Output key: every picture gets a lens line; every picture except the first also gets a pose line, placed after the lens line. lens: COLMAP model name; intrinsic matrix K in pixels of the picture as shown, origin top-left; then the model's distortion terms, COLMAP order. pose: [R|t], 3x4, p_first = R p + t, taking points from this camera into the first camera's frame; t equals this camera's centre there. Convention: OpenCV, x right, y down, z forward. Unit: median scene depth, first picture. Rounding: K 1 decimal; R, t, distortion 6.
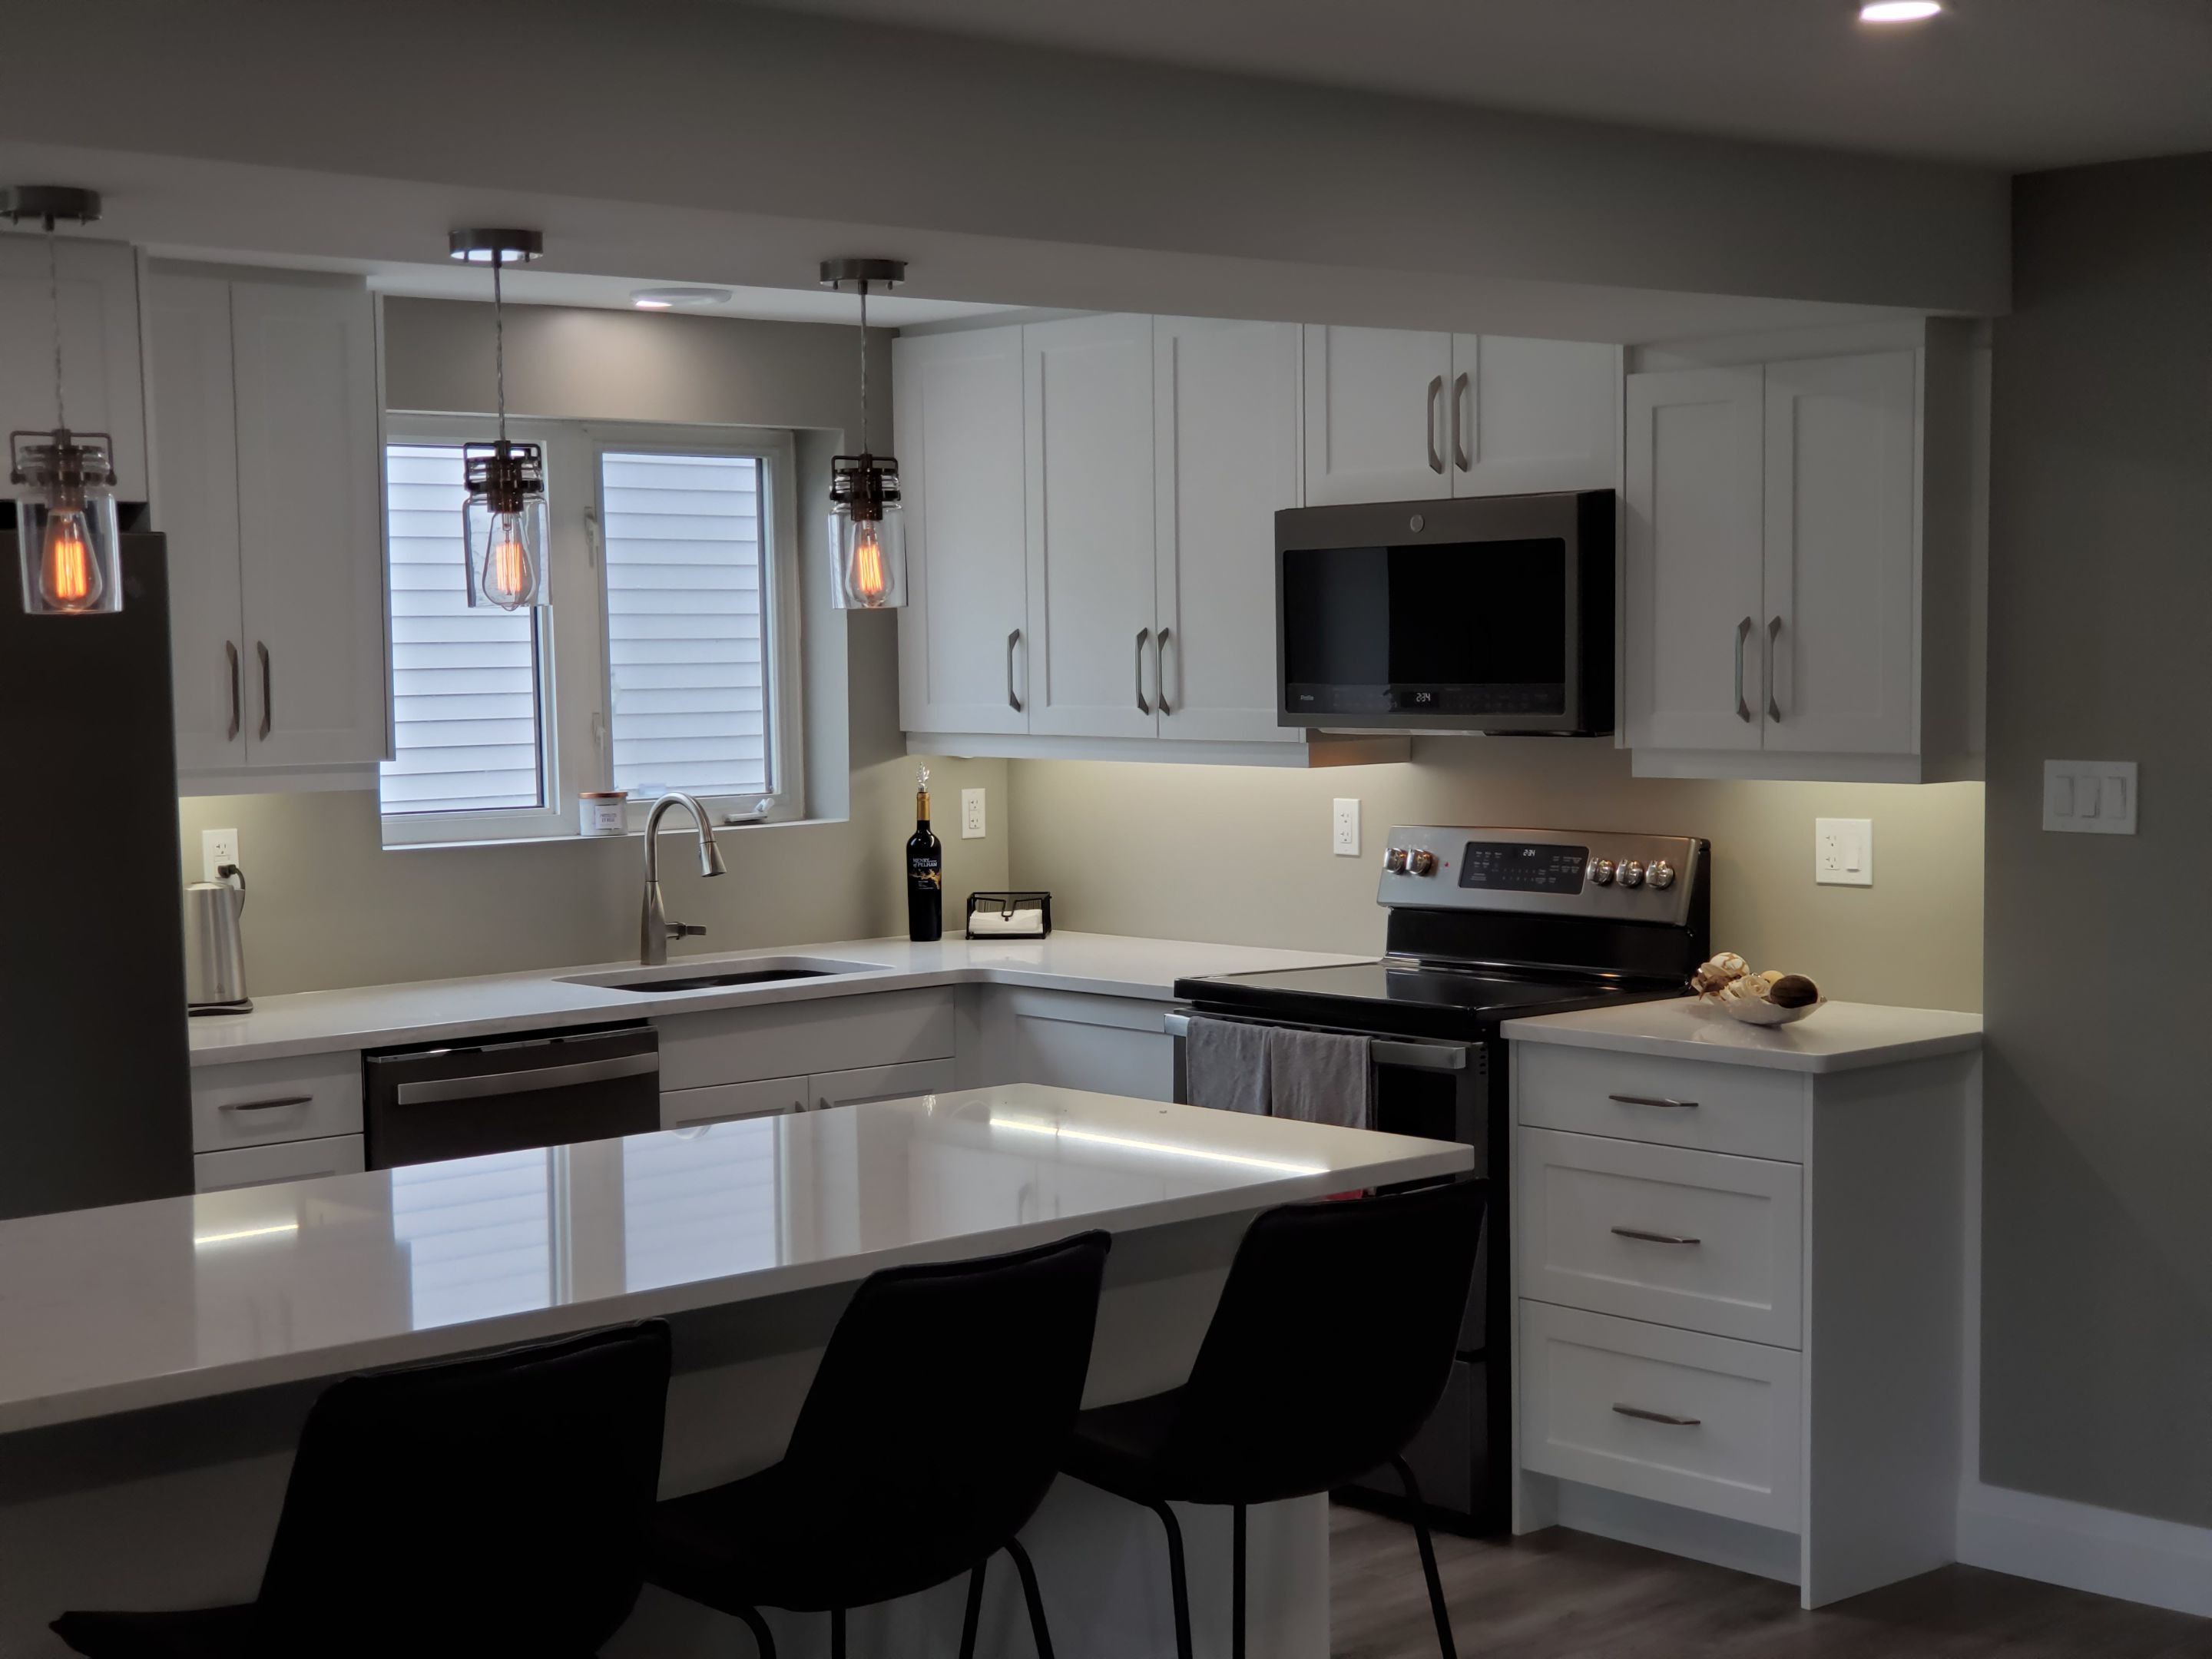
lens RADIAL K [[3363.4, 0, 1064.5], [0, 3363.4, 896.4], [0, 0, 1]] dist [0.066672, 0.000000]
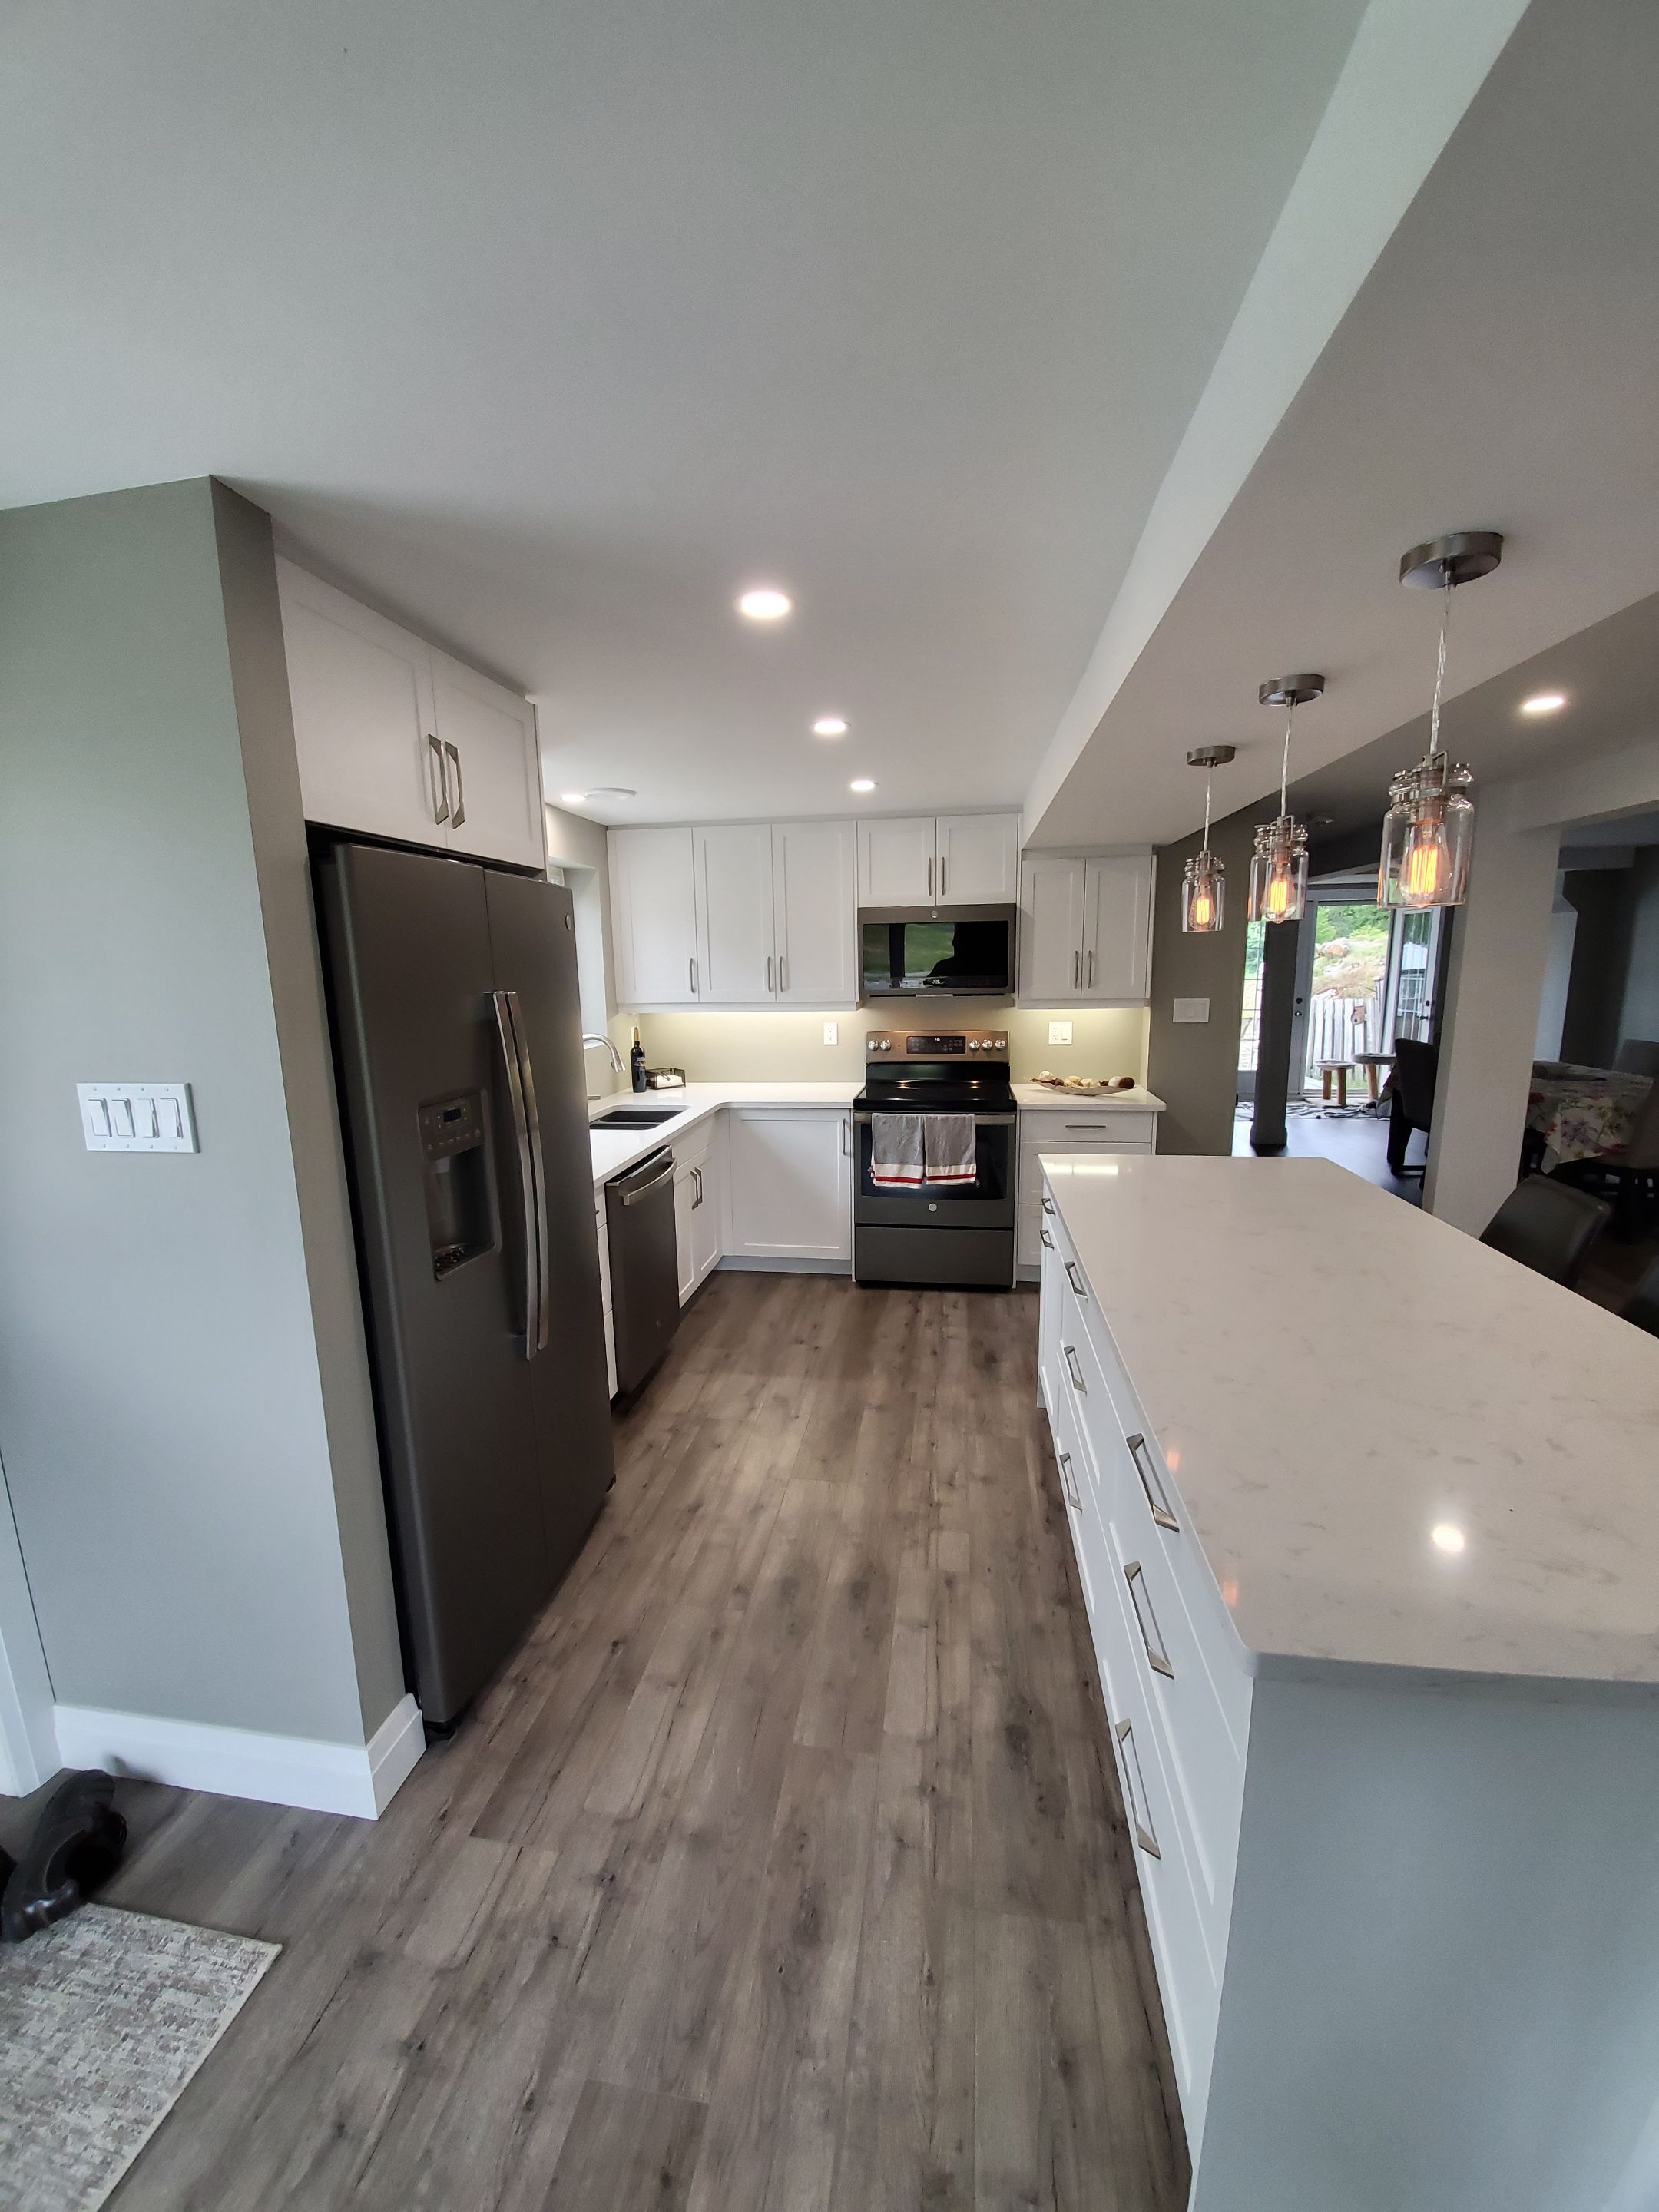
lens RADIAL K [[882.8, 0, 810.9], [0, 882.8, 1121.3], [0, 0, 1]] dist [-0.005344, -0.000503]
pose [[0.771970, -0.114483, 0.625264, -0.442781], [0.059570, 0.992348, 0.108148, -0.034634], [-0.632861, -0.046240, 0.772883, 0.573140]]
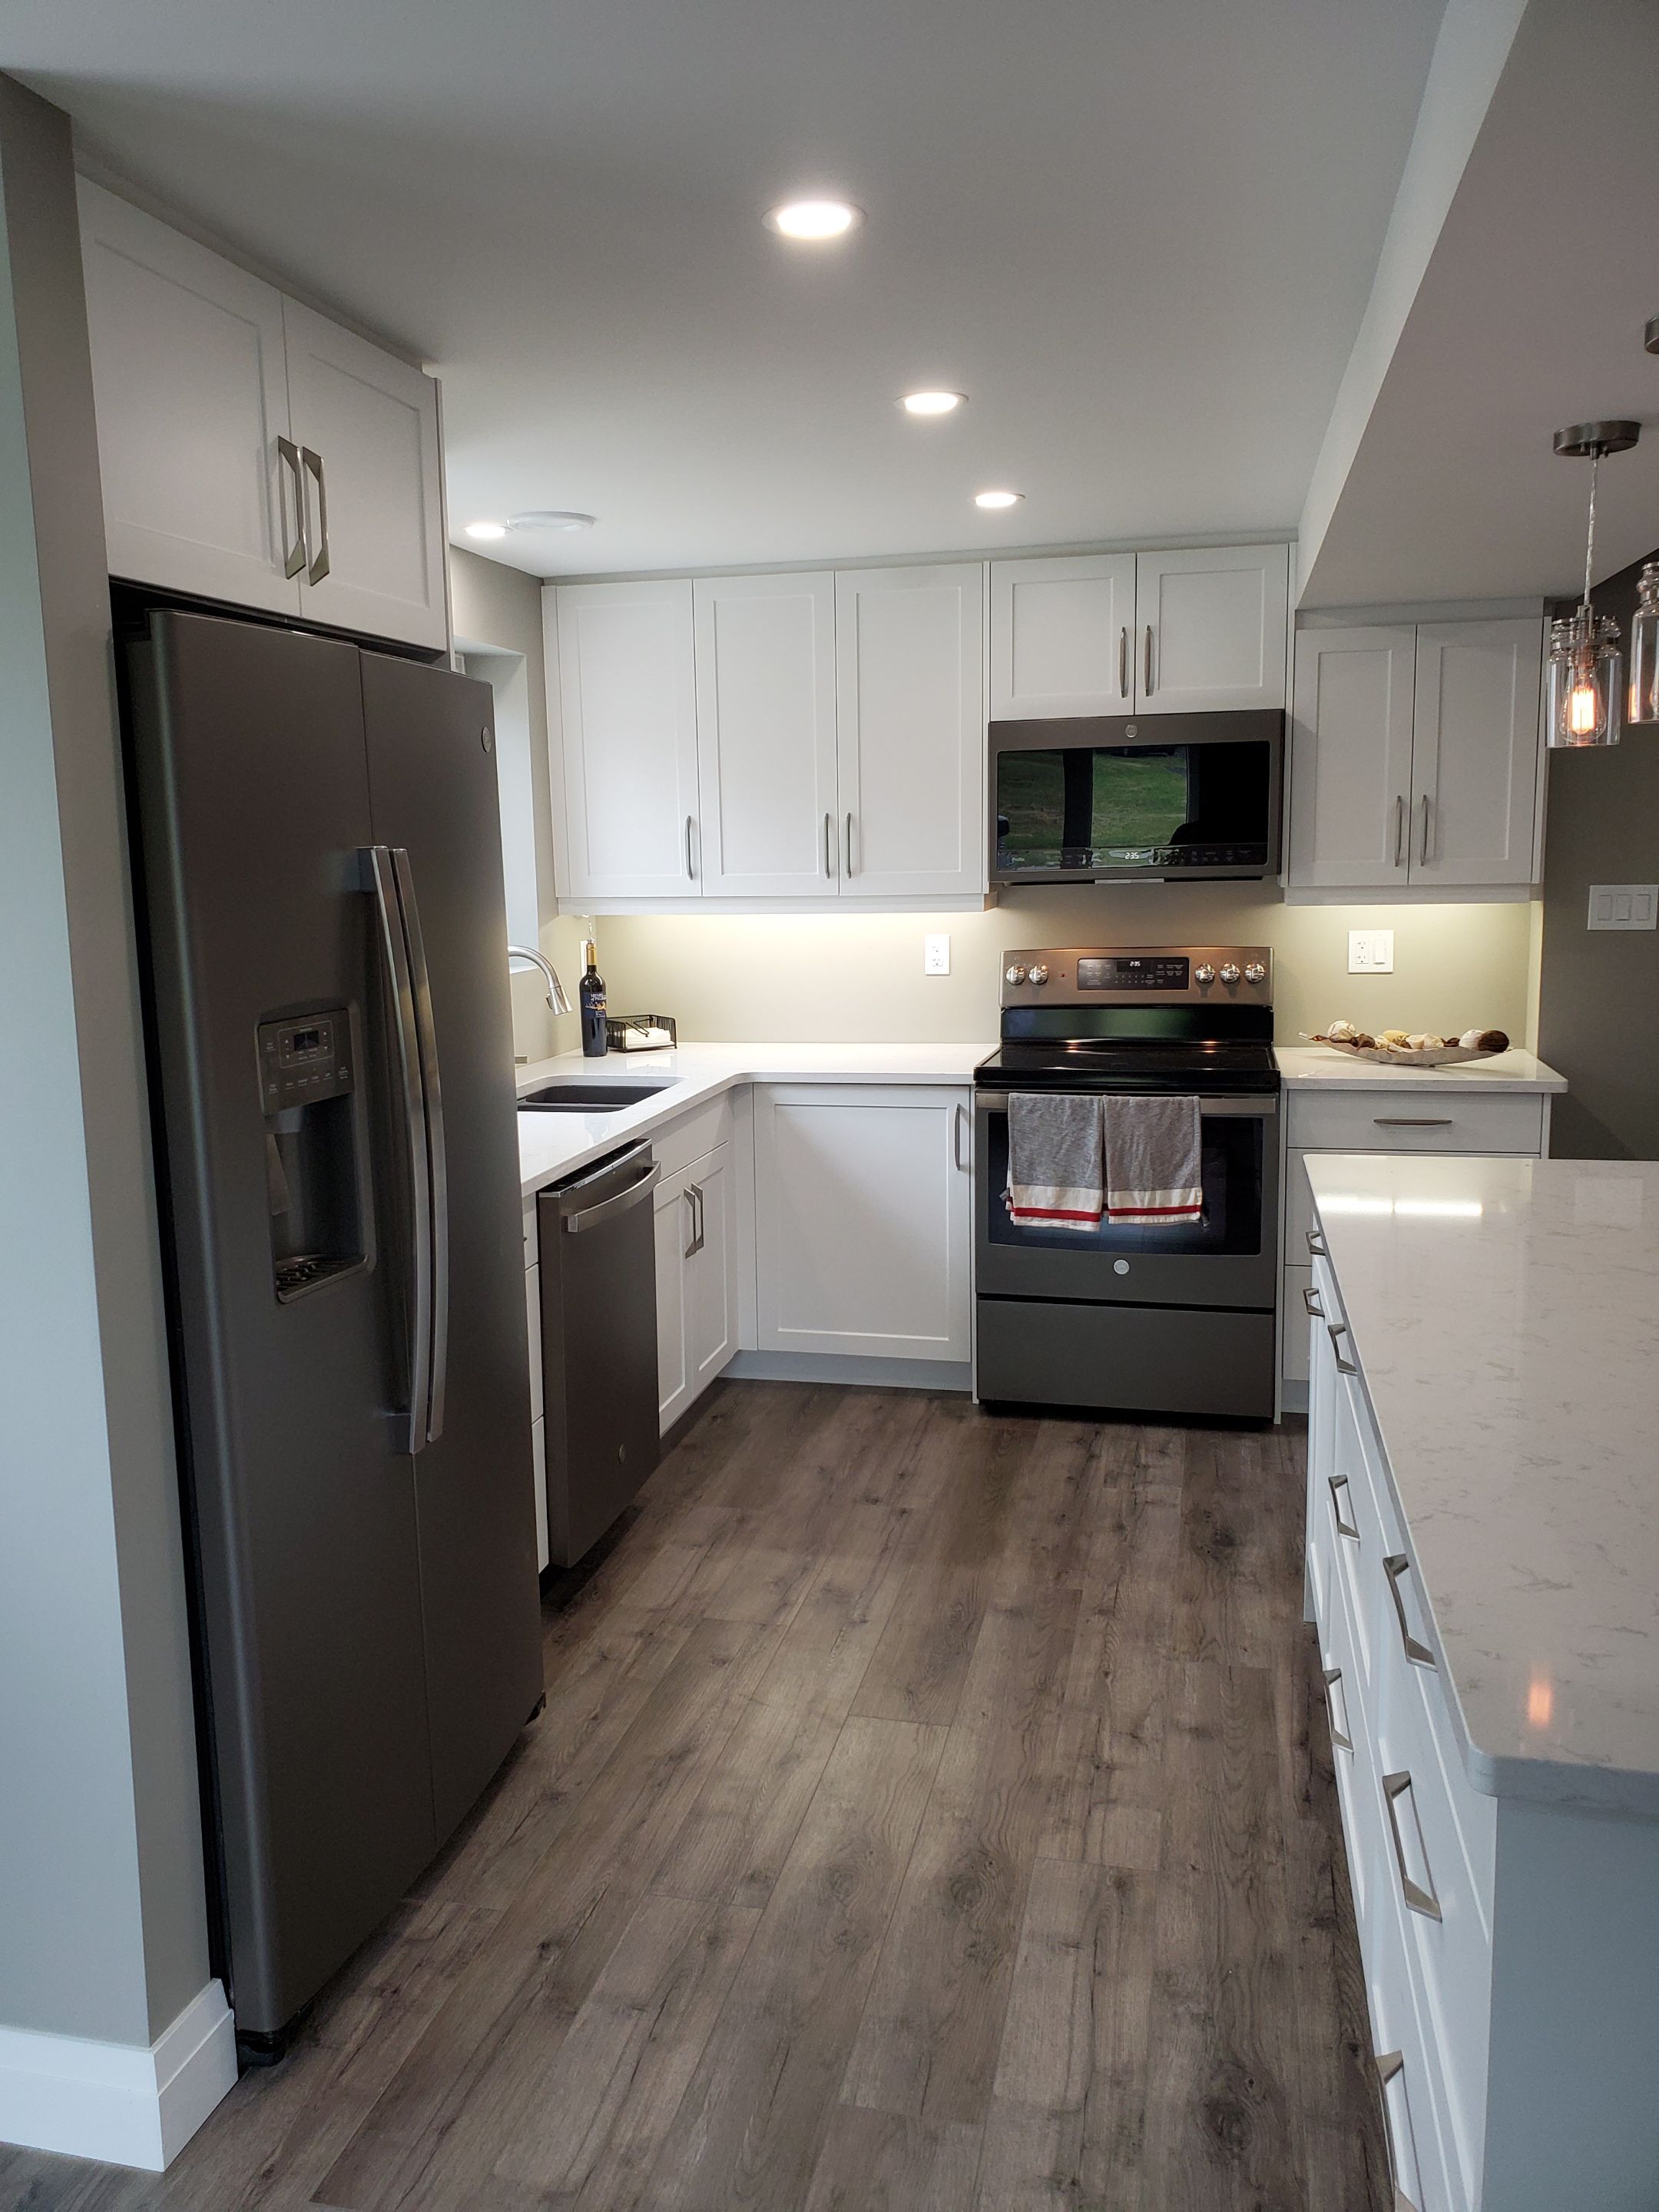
lens RADIAL K [[1732.3, 0, 778.6], [0, 1732.3, 1112.4], [0, 0, 1]] dist [0.053020, -0.045078]
pose [[0.820863, -0.090926, 0.563840, -0.478637], [0.055298, 0.995261, 0.079991, -0.019951], [-0.568441, -0.034482, 0.822001, 0.517323]]
